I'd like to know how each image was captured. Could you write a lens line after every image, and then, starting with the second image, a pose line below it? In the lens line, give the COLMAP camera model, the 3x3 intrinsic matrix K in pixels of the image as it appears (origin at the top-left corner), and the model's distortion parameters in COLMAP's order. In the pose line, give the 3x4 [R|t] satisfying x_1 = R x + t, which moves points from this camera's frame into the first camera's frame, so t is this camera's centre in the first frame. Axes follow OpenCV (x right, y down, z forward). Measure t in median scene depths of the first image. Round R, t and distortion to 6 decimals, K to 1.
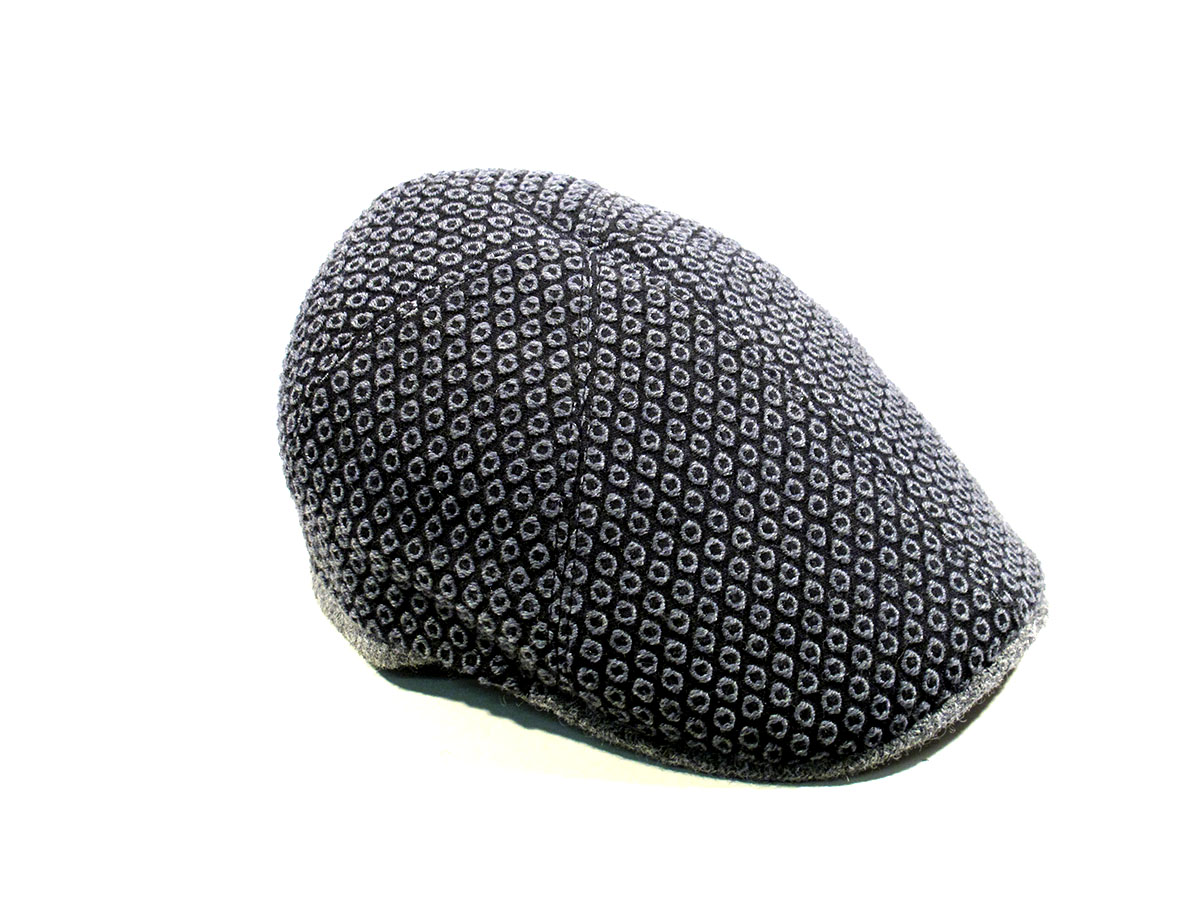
lens RADIAL K [[2595.2, 0, 602.6], [0, 2595.2, 447.8], [0, 0, 1]] dist [-0.270701, 0.000000]
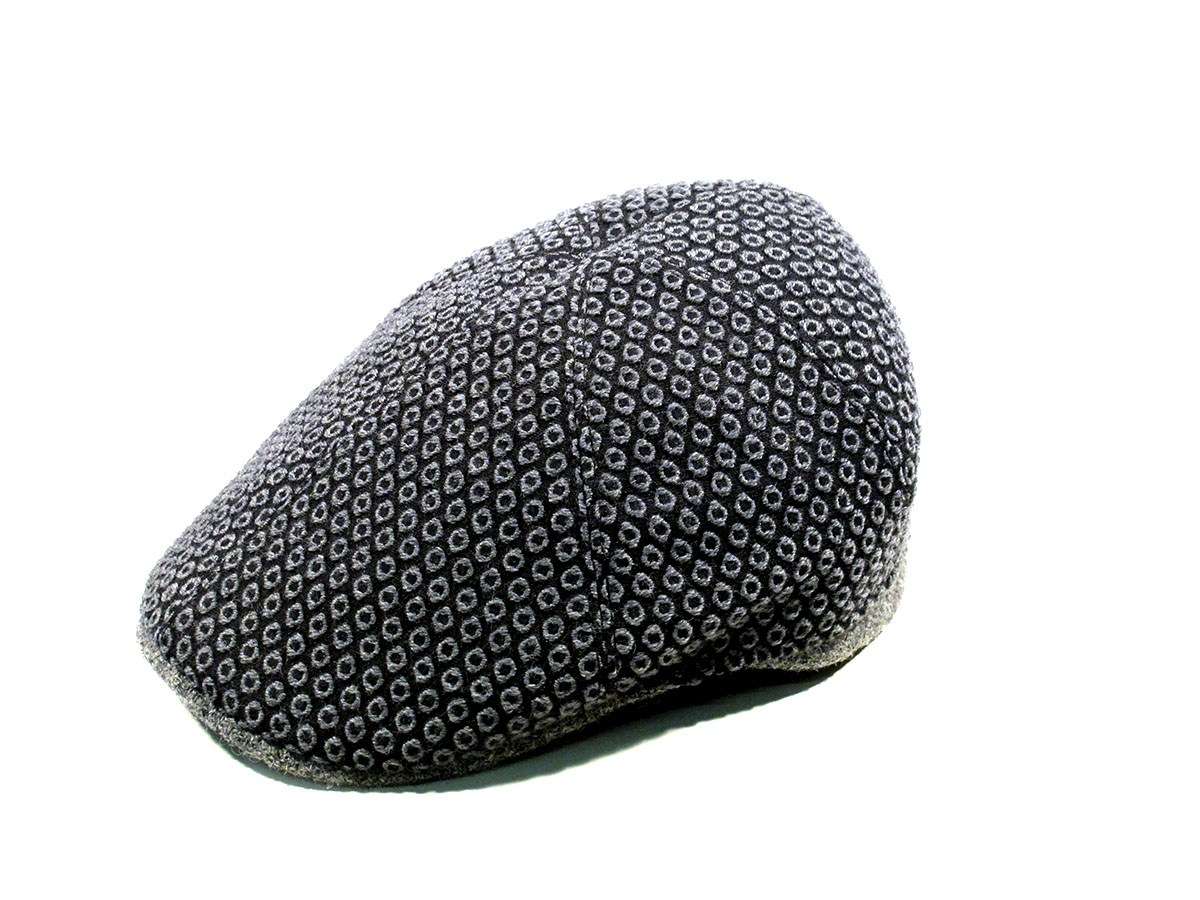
lens RADIAL K [[2595.2, 0, 596.3], [0, 2595.2, 447.8], [0, 0, 1]] dist [-0.270701, 0.000000]
pose [[-0.459821, 0.424428, -0.780016, 0.828758], [-0.350353, 0.720422, 0.598535, -0.643564], [0.815976, 0.548500, -0.182566, 1.271770]]
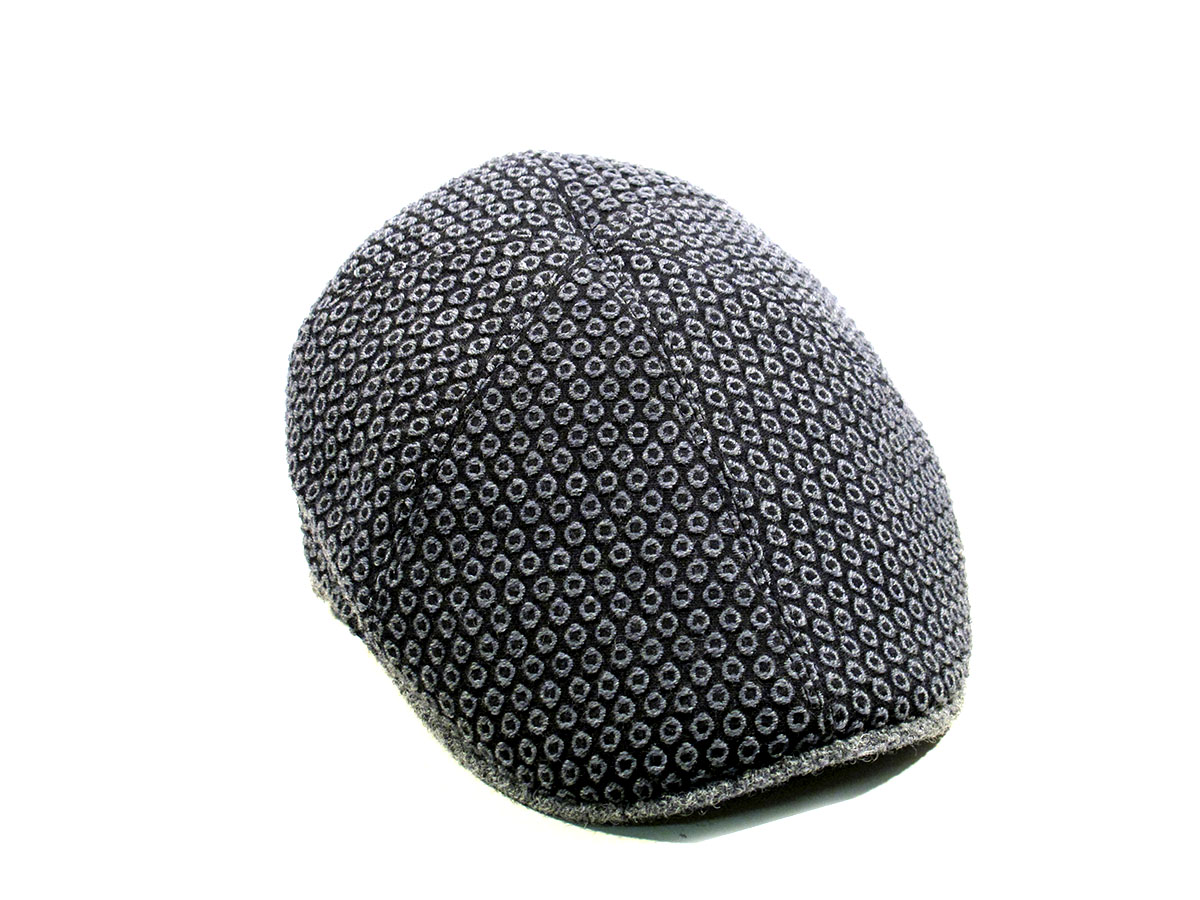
lens RADIAL K [[2595.2, 0, 600.1], [0, 2595.2, 453.0], [0, 0, 1]] dist [-0.270701, 0.000000]
pose [[0.844826, 0.238175, -0.479106, 0.513141], [-0.228686, 0.970281, 0.079099, -0.083566], [0.483707, 0.042740, 0.874186, 0.136986]]
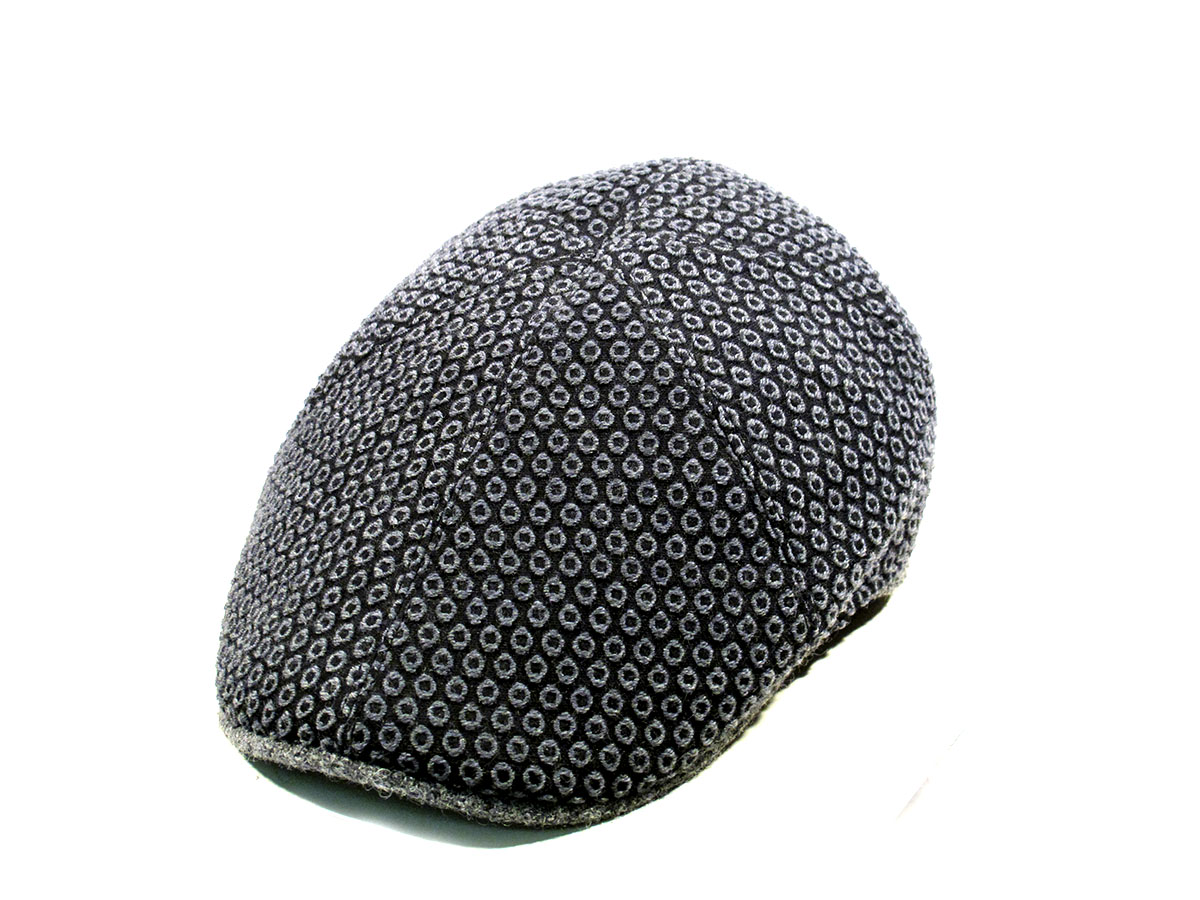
lens RADIAL K [[2595.2, 0, 601.2], [0, 2595.2, 450.7], [0, 0, 1]] dist [-0.270701, 0.000000]
pose [[0.090010, 0.458484, -0.884133, 0.943662], [-0.413067, 0.824968, 0.385750, -0.416283], [0.906241, 0.330485, 0.263641, 0.796230]]
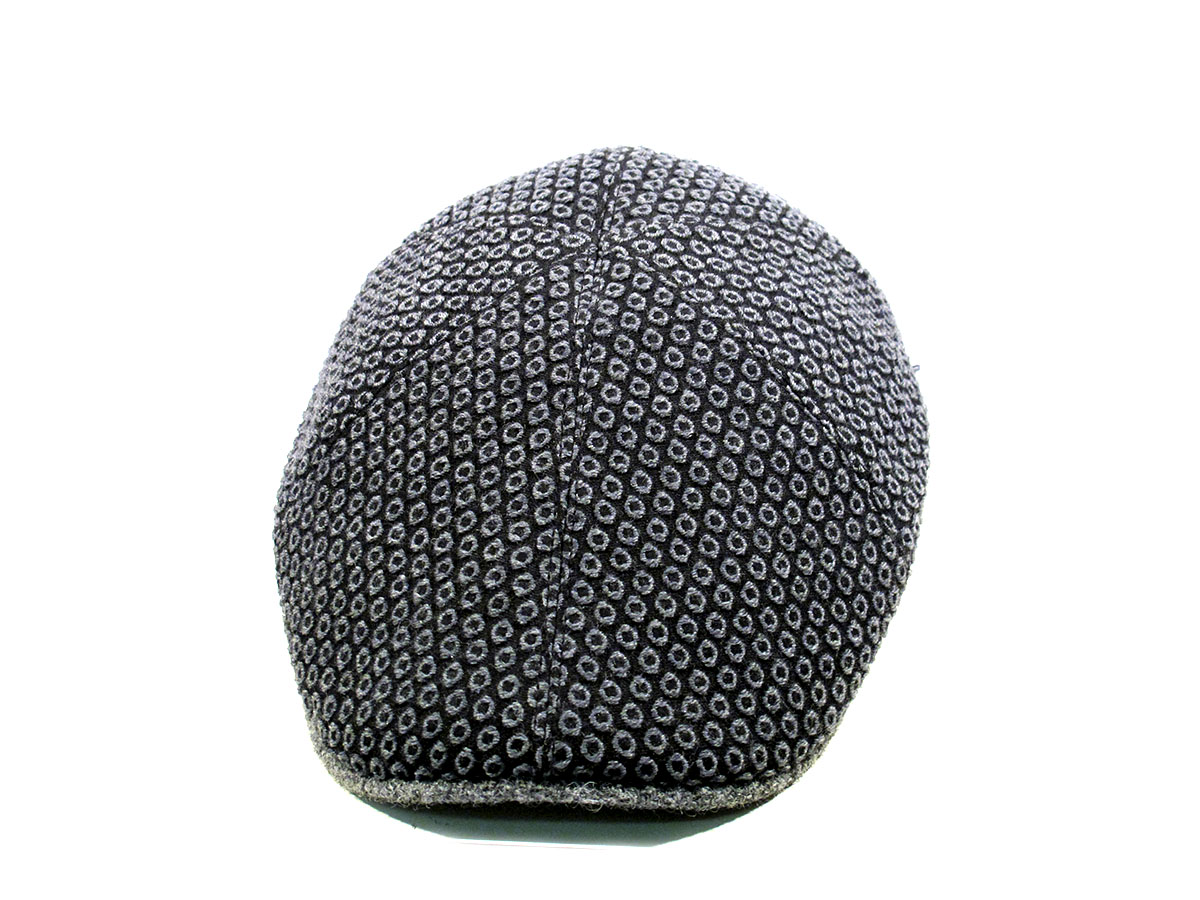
lens RADIAL K [[2595.2, 0, 595.6], [0, 2595.2, 451.6], [0, 0, 1]] dist [-0.270701, 0.000000]
pose [[0.451906, 0.404178, -0.795249, 0.850005], [-0.372749, 0.895469, 0.243297, -0.259952], [0.810456, 0.186481, 0.555325, 0.479673]]
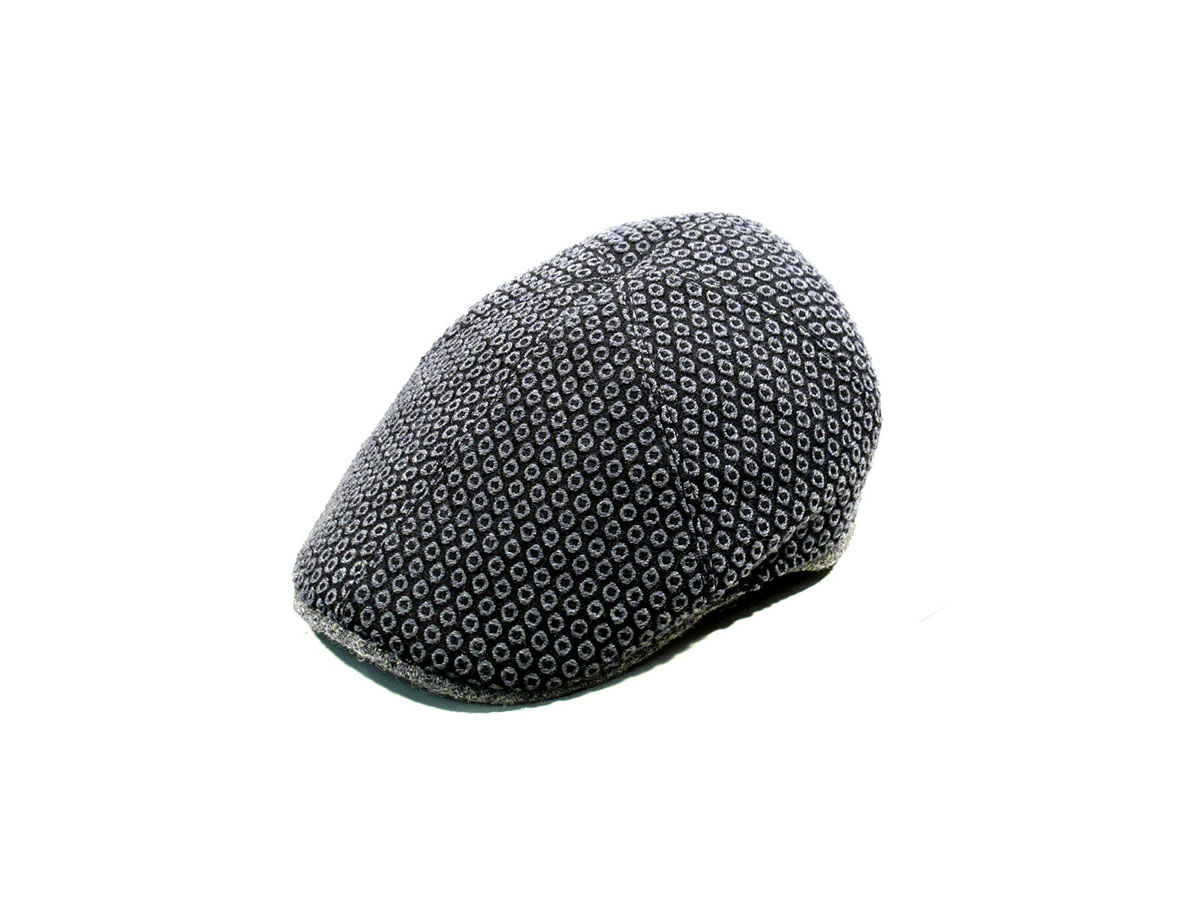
lens RADIAL K [[1948.7, 0, 609.4], [0, 1948.7, 454.3], [0, 0, 1]] dist [-0.218385, 0.000000]
pose [[-0.211096, 0.471199, -0.856394, 0.907587], [-0.393775, 0.760902, 0.515722, -0.533417], [0.894639, 0.446093, 0.024923, 1.051748]]
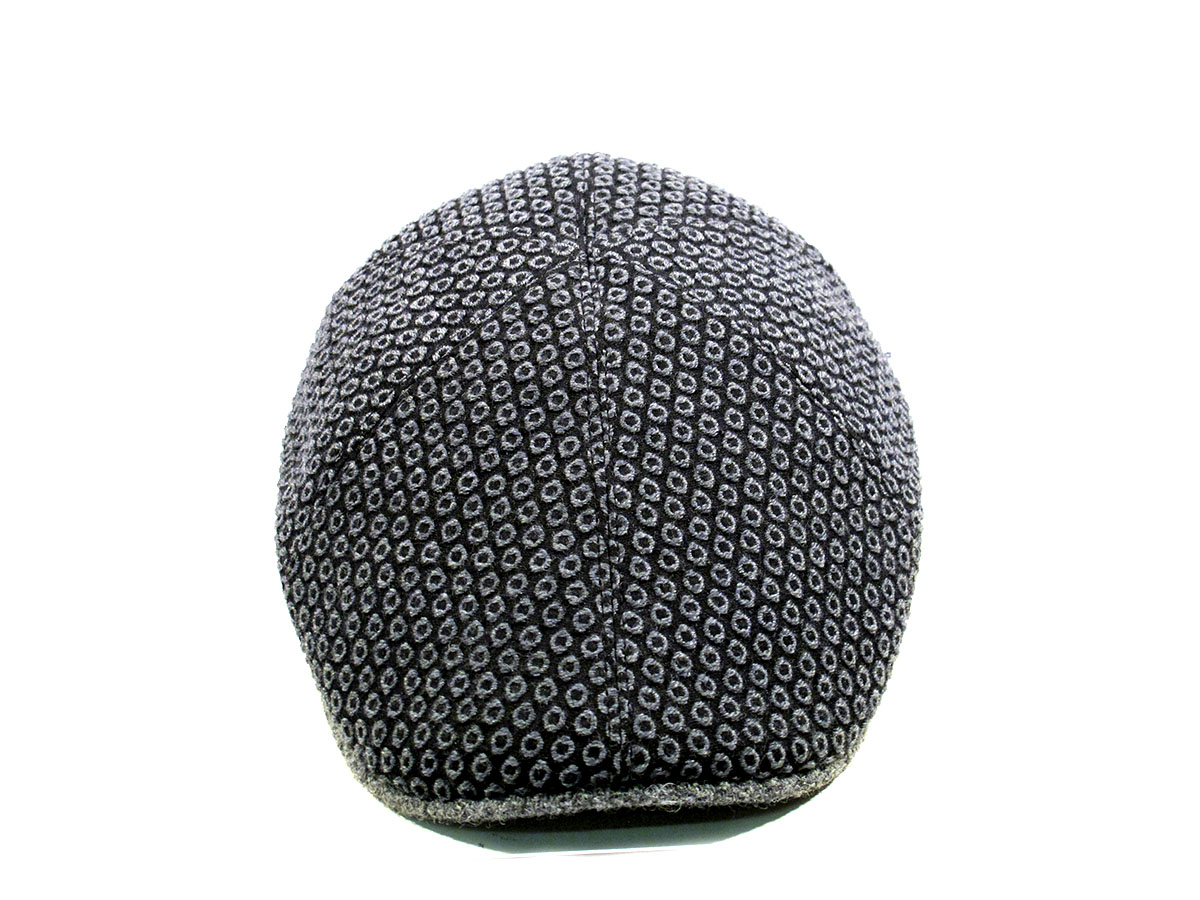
lens RADIAL K [[2595.2, 0, 601.4], [0, 2595.2, 446.0], [0, 0, 1]] dist [-0.270701, 0.000000]
pose [[0.593520, 0.360884, -0.719372, 0.770904], [-0.342485, 0.922115, 0.180025, -0.199119], [0.728312, 0.139526, 0.670891, 0.359304]]
